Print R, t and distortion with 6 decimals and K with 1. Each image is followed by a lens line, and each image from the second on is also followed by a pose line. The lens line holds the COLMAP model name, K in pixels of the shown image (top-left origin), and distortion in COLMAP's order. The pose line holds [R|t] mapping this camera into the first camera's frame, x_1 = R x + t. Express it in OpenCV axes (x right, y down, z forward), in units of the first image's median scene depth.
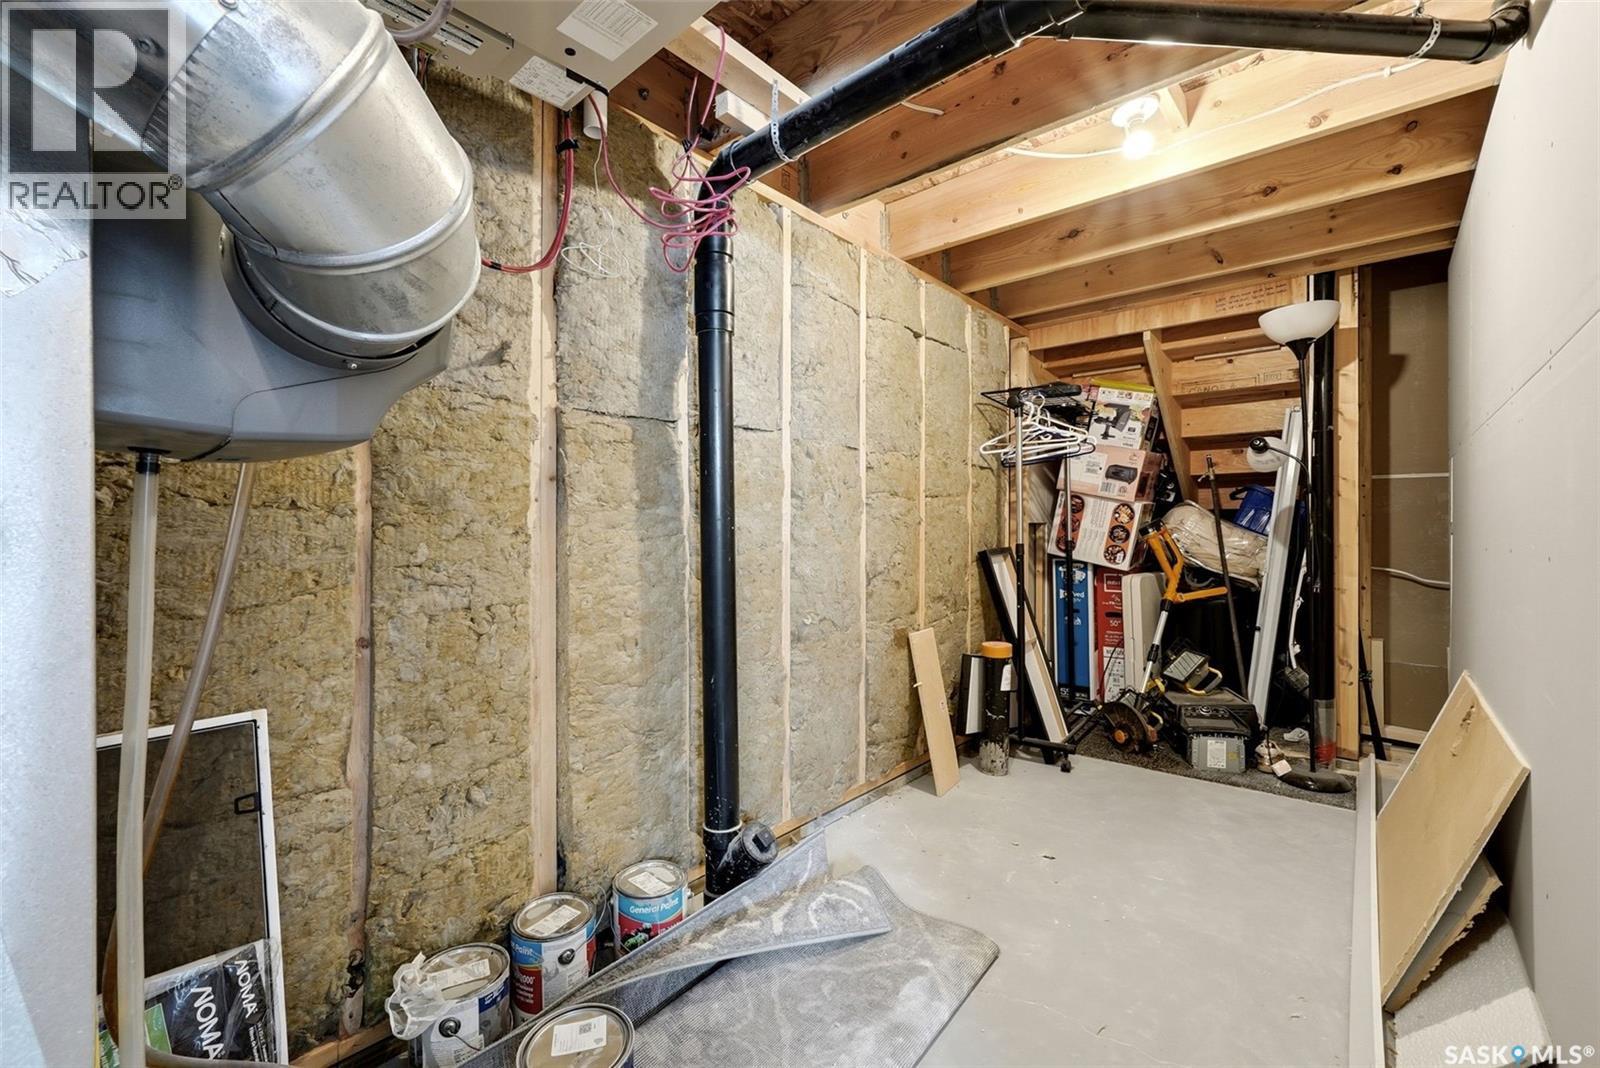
lens RADIAL K [[675.6, 0, 805.7], [0, 675.6, 524.5], [0, 0, 1]] dist [-0.007730, 0.002120]
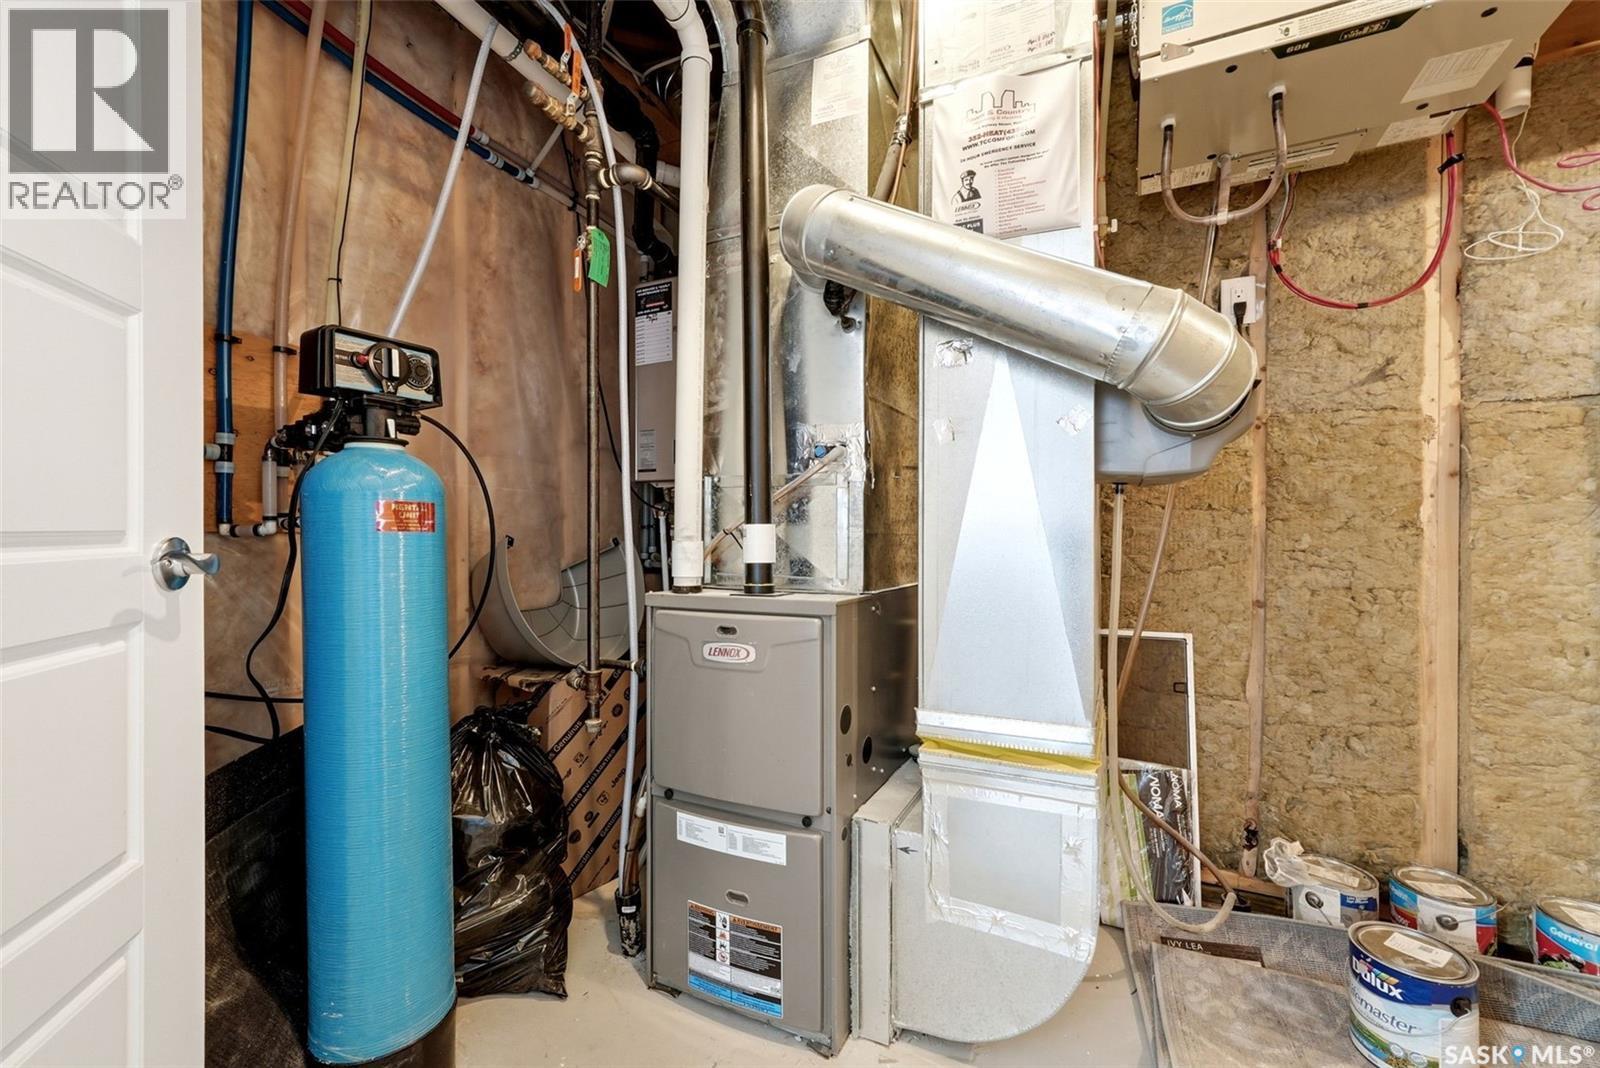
lens RADIAL K [[632.8, 0, 799.7], [0, 632.8, 533.5], [0, 0, 1]] dist [0.000583, 0.001440]
pose [[0.269865, 0.005798, -0.962881, 0.330294], [-0.000636, 0.999983, 0.005843, 0.020007], [0.962898, -0.000964, 0.269864, -0.258113]]
